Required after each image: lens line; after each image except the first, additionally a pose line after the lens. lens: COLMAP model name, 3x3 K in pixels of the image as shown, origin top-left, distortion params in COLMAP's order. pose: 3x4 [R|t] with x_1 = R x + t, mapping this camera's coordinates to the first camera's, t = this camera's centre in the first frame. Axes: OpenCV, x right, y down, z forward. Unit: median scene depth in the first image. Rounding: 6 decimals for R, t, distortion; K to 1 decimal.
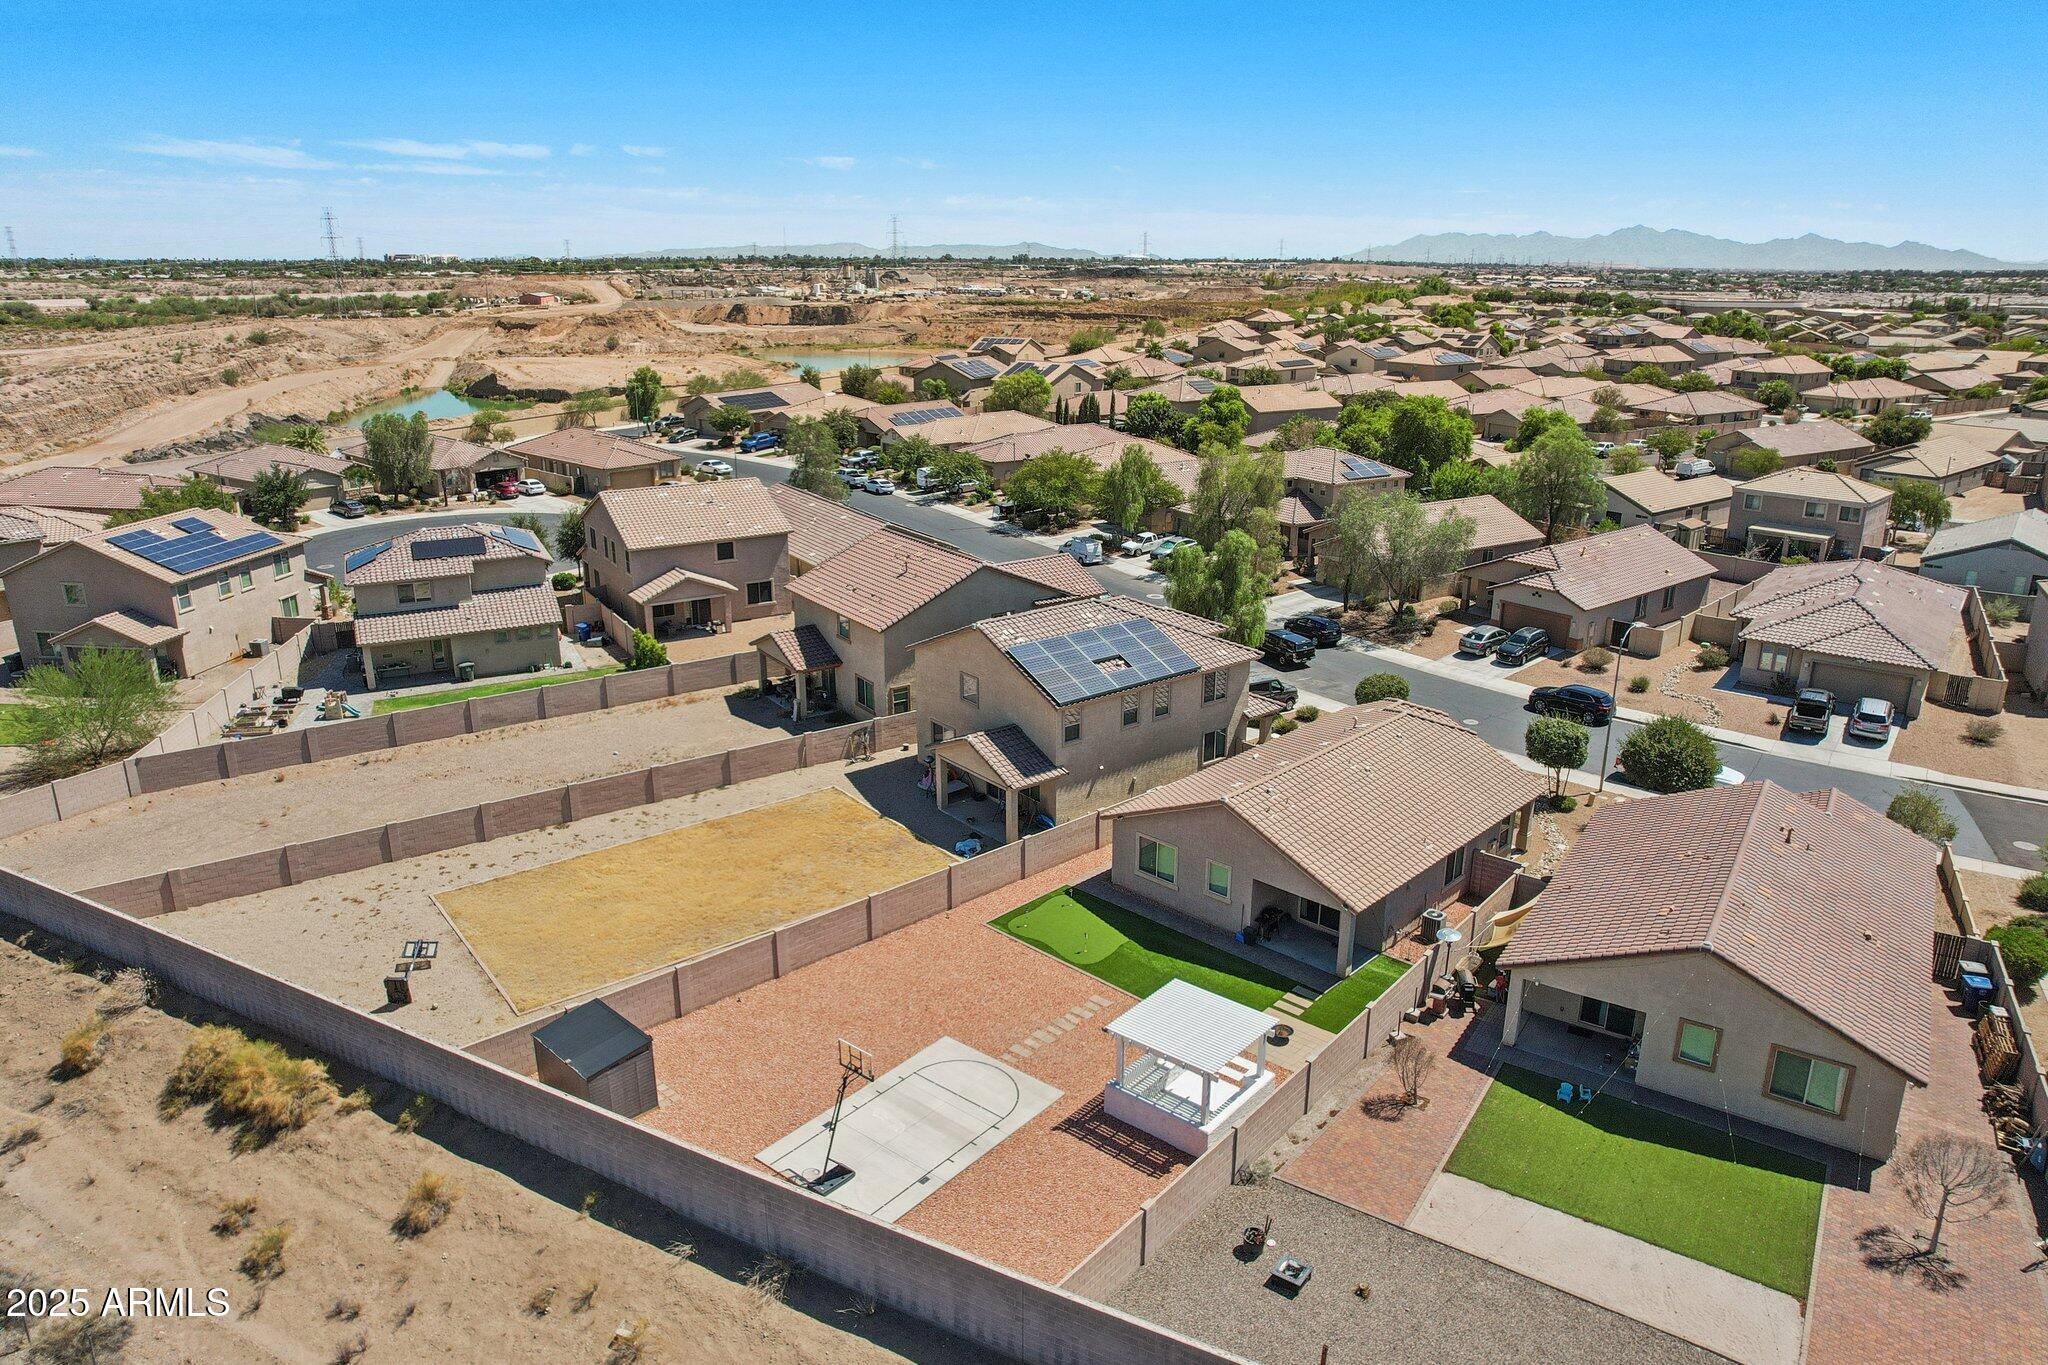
lens RADIAL K [[1320.5, 0, 1024.7], [0, 1320.5, 774.5], [0, 0, 1]] dist [-0.037329, -0.000565]
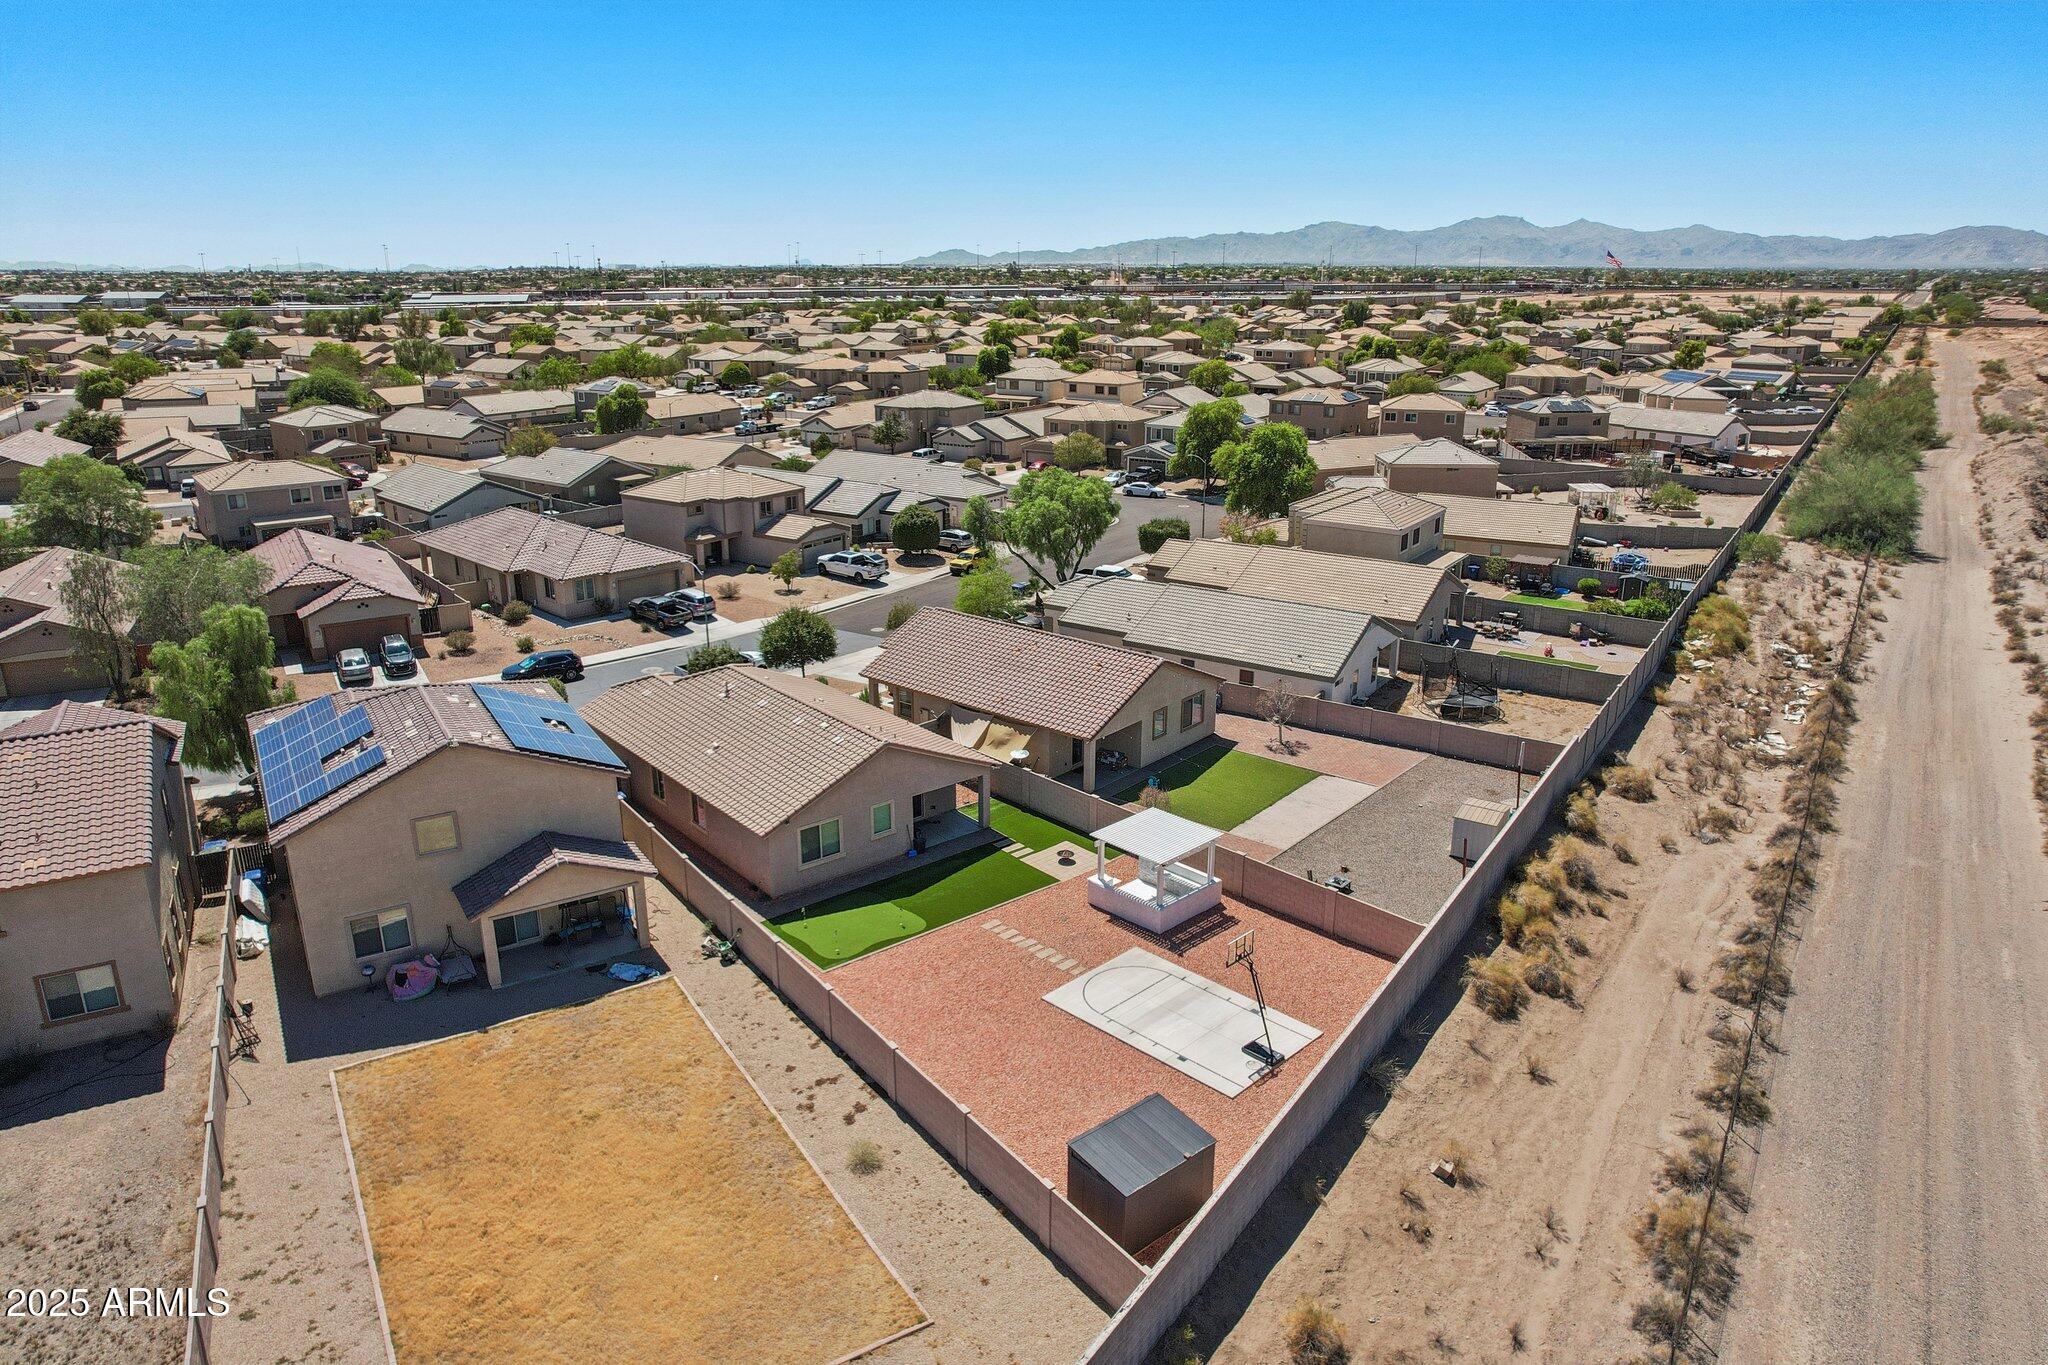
lens RADIAL K [[1306.9, 0, 1056.3], [0, 1306.9, 674.7], [0, 0, 1]] dist [-0.070123, 0.058749]
pose [[0.078900, -0.299517, 0.950823, -0.965106], [0.360052, 0.897974, 0.252992, -0.288465], [-0.929590, 0.322384, 0.178692, 0.725901]]
